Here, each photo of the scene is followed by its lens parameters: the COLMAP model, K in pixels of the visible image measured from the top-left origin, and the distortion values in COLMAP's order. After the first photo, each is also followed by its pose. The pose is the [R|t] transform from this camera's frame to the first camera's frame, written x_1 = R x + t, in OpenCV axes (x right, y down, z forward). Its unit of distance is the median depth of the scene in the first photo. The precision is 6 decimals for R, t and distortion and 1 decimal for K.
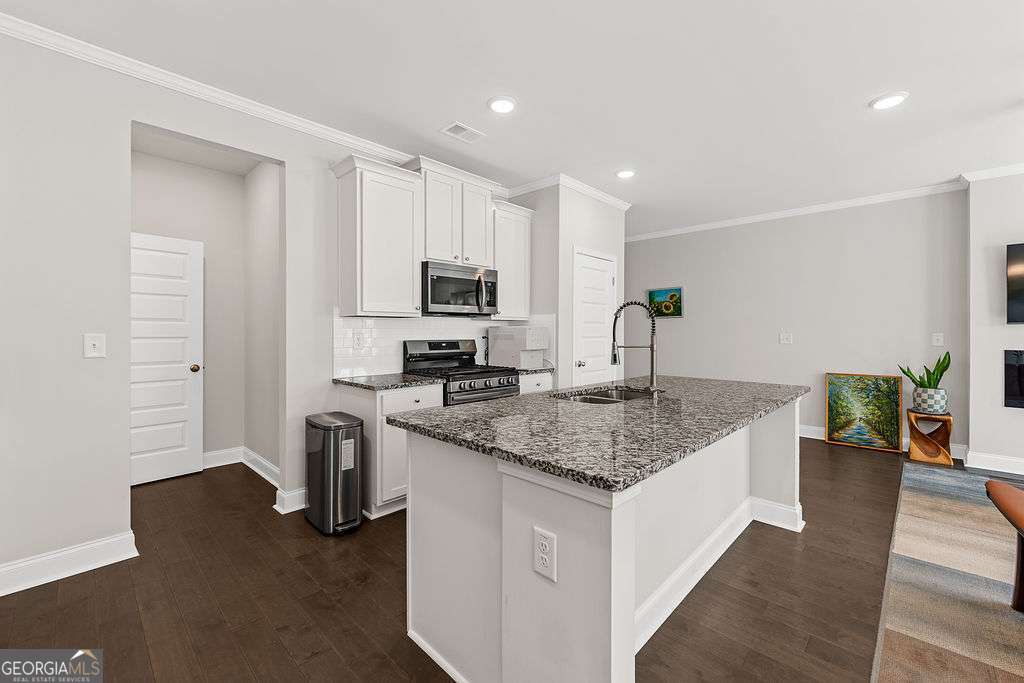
lens RADIAL K [[417.5, 0, 519.2], [0, 417.5, 335.1], [0, 0, 1]] dist [-0.001133, -0.000214]
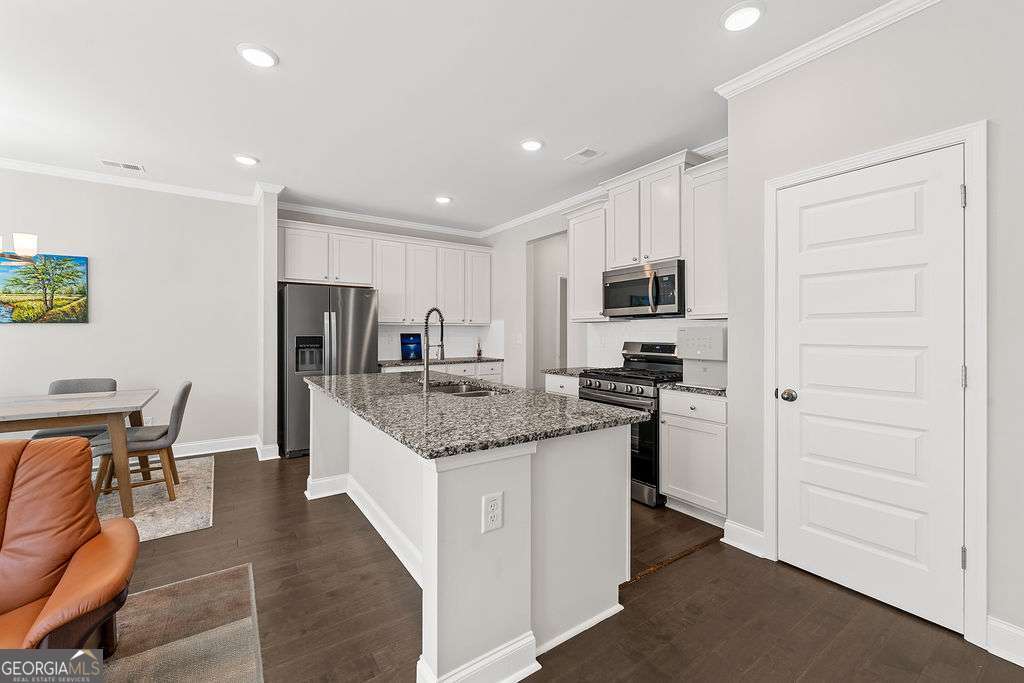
lens RADIAL K [[417.5, 0, 514.8], [0, 417.5, 335.4], [0, 0, 1]] dist [-0.001133, -0.000214]
pose [[-0.196853, 0.005057, -0.980420, 0.801555], [-0.009187, 0.999933, 0.007002, -0.008279], [0.980390, 0.010385, -0.196794, 0.835136]]
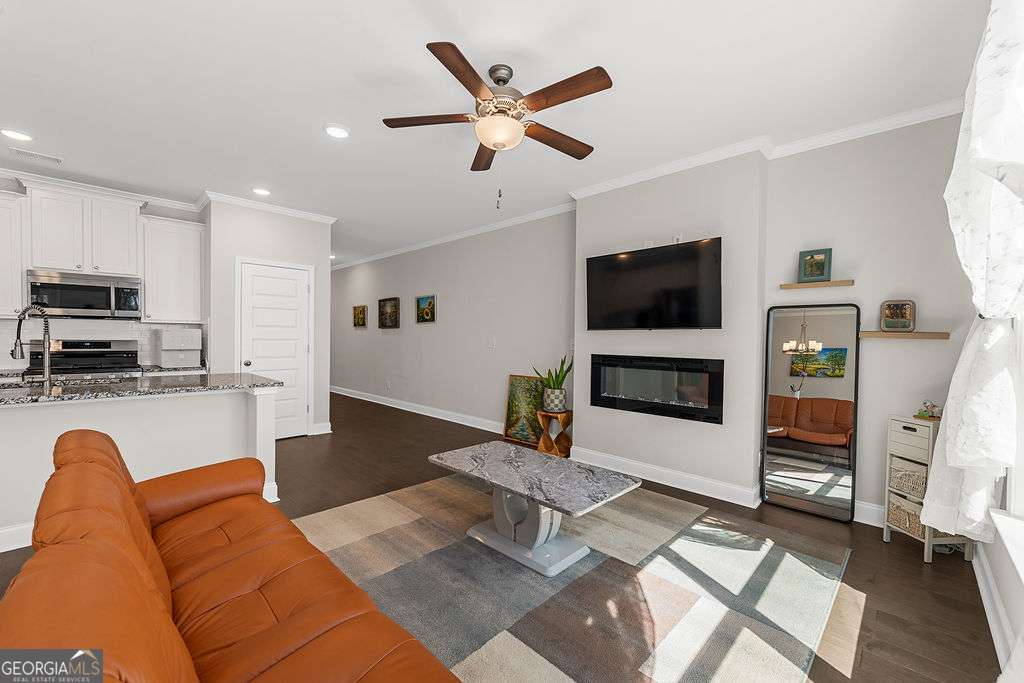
lens RADIAL K [[417.5, 0, 514.7], [0, 417.5, 343.8], [0, 0, 1]] dist [-0.001133, -0.000214]
pose [[0.999937, 0.011121, -0.001366, 0.934159], [-0.011111, 0.999915, 0.006891, 0.001825], [0.001443, -0.006876, 0.999975, -0.114841]]
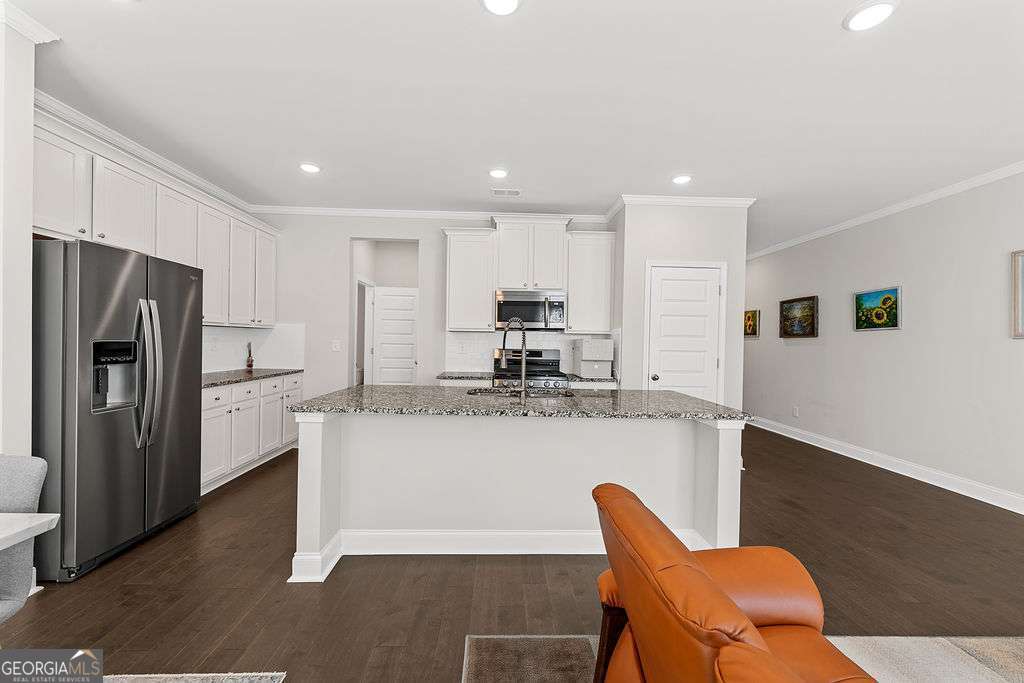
lens RADIAL K [[417.5, 0, 506.9], [0, 417.5, 342.0], [0, 0, 1]] dist [-0.001133, -0.000214]
pose [[0.713650, 0.013721, -0.700368, 0.644881], [-0.023316, 0.999719, -0.004173, -0.003535], [0.700114, 0.019308, 0.713770, 0.041475]]
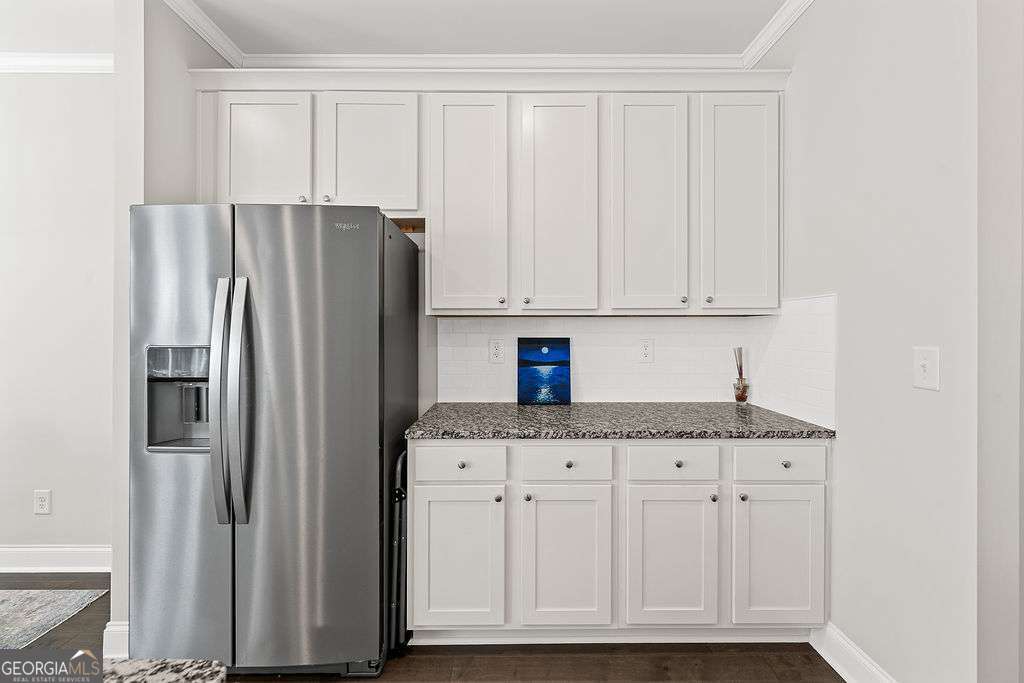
lens RADIAL K [[417.5, 0, 518.7], [0, 417.5, 331.9], [0, 0, 1]] dist [-0.001133, -0.000214]
pose [[-0.718278, 0.000857, -0.695756, -0.134813], [-0.006908, 0.999941, 0.008364, -0.013623], [0.695722, 0.010814, -0.718229, 0.581558]]
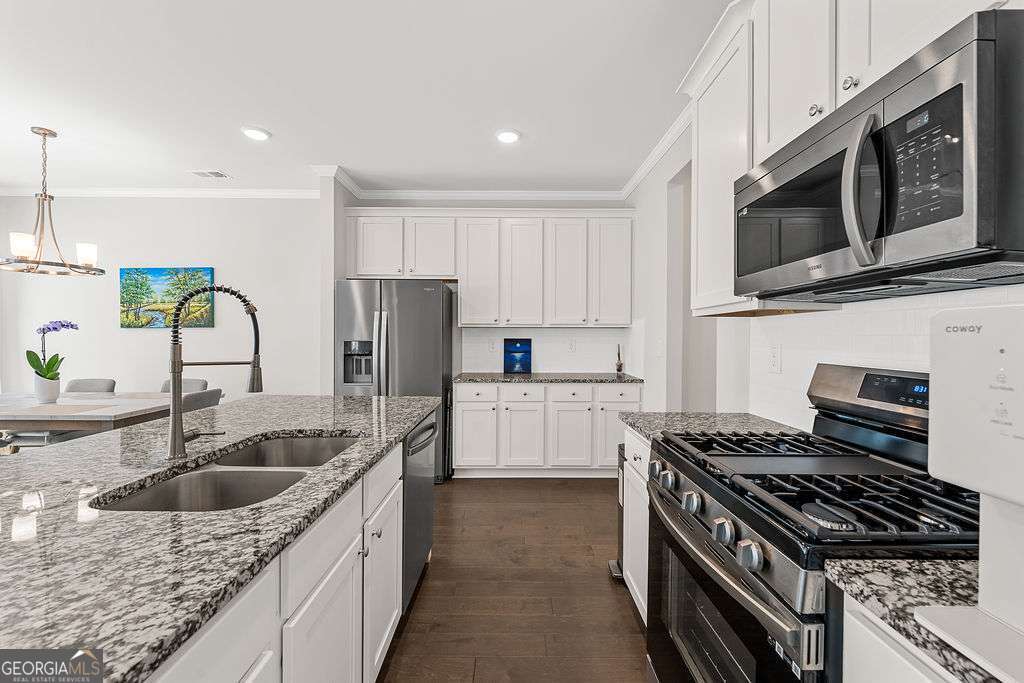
lens RADIAL K [[417.5, 0, 512.8], [0, 417.5, 338.7], [0, 0, 1]] dist [-0.001133, -0.000214]
pose [[-0.719864, -0.001738, -0.694113, 0.213369], [-0.011553, 0.999888, 0.009478, -0.010874], [0.694019, 0.014842, -0.719803, 0.976192]]
